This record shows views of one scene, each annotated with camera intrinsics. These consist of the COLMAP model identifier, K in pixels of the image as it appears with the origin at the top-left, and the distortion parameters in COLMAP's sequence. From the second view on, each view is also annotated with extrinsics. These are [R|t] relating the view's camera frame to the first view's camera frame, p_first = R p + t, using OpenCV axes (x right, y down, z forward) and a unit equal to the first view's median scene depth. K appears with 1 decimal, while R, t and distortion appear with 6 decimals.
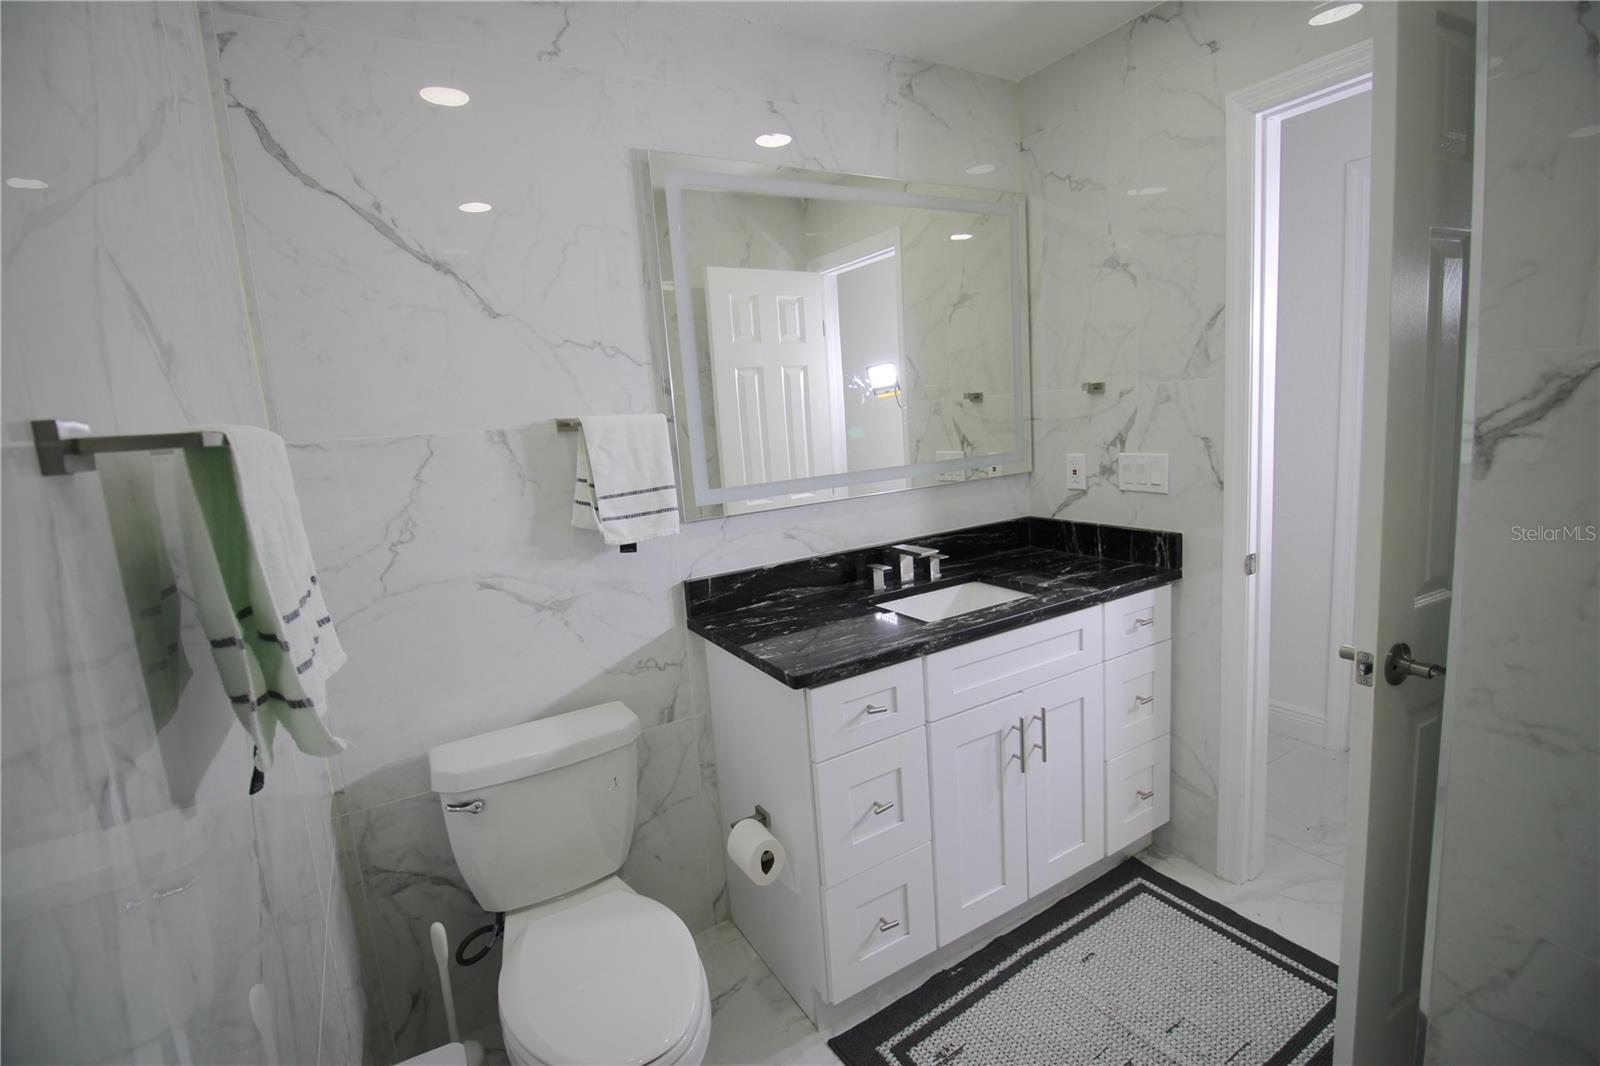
lens RADIAL K [[742.0, 0, 806.5], [0, 742.0, 532.6], [0, 0, 1]] dist [-0.005425, -0.012476]
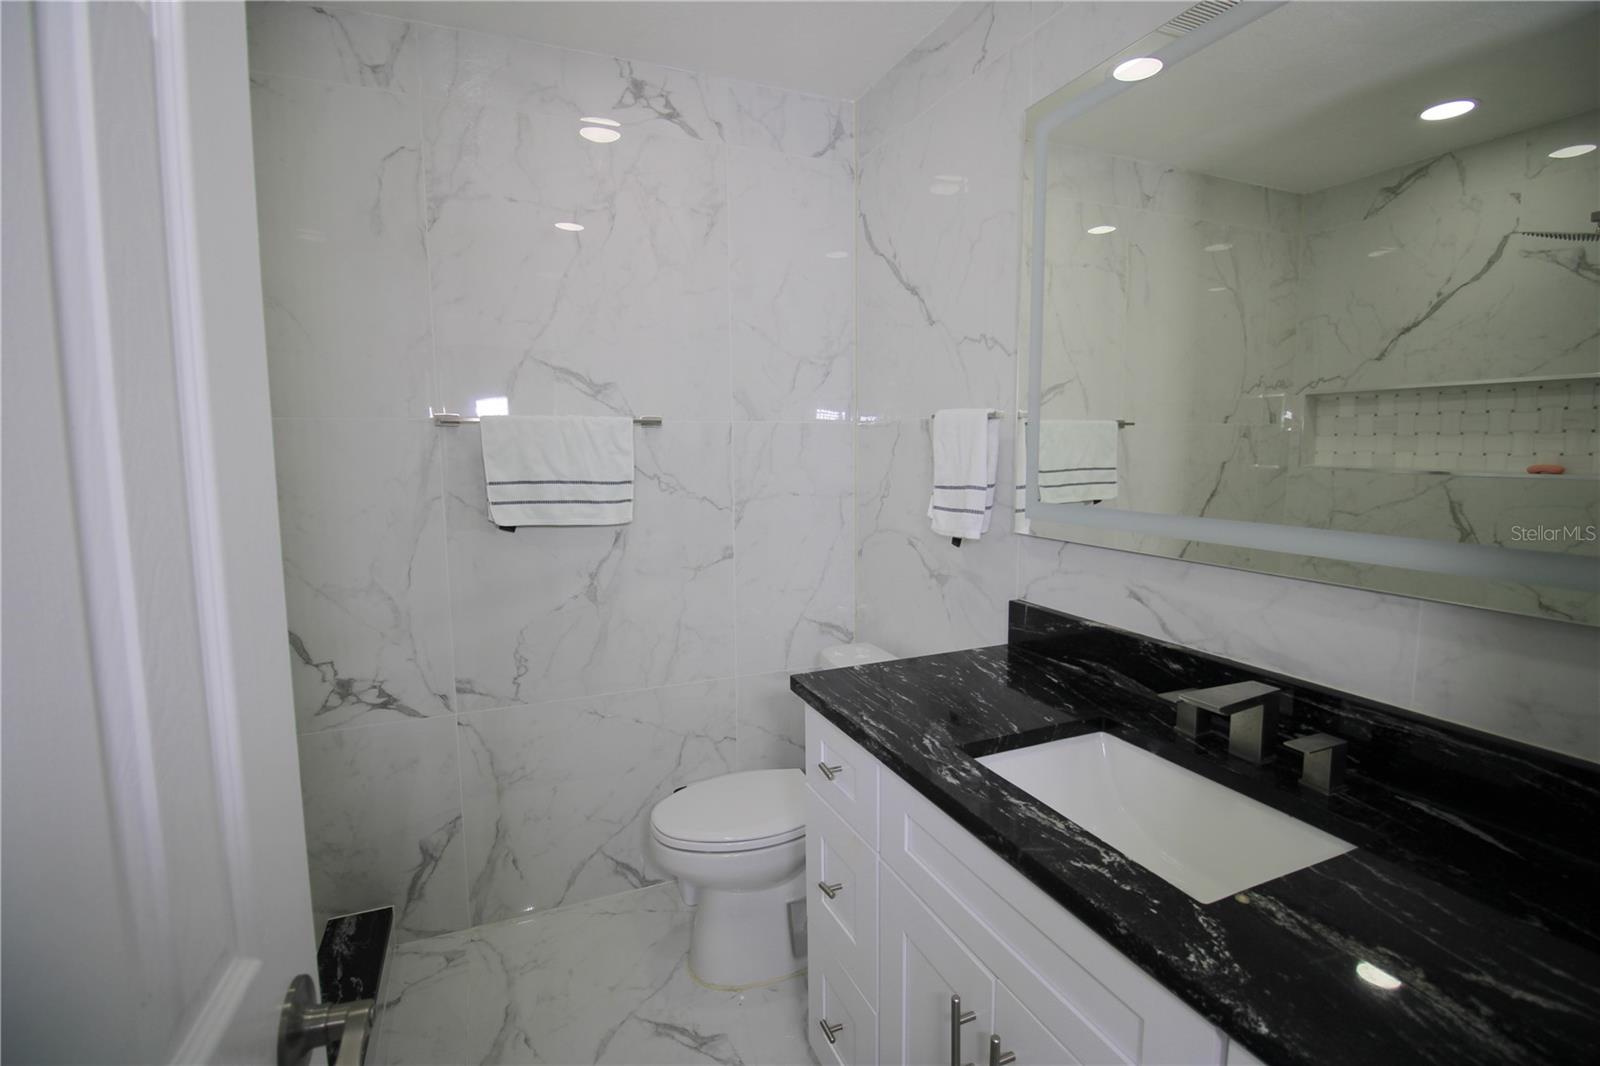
lens RADIAL K [[742.0, 0, 806.5], [0, 742.0, 532.6], [0, 0, 1]] dist [-0.005425, -0.012476]
pose [[-0.136025, 0.186823, -0.972931, 0.770109], [-0.143205, 0.968037, 0.205905, -0.170160], [0.980301, 0.167337, -0.104923, 0.911302]]
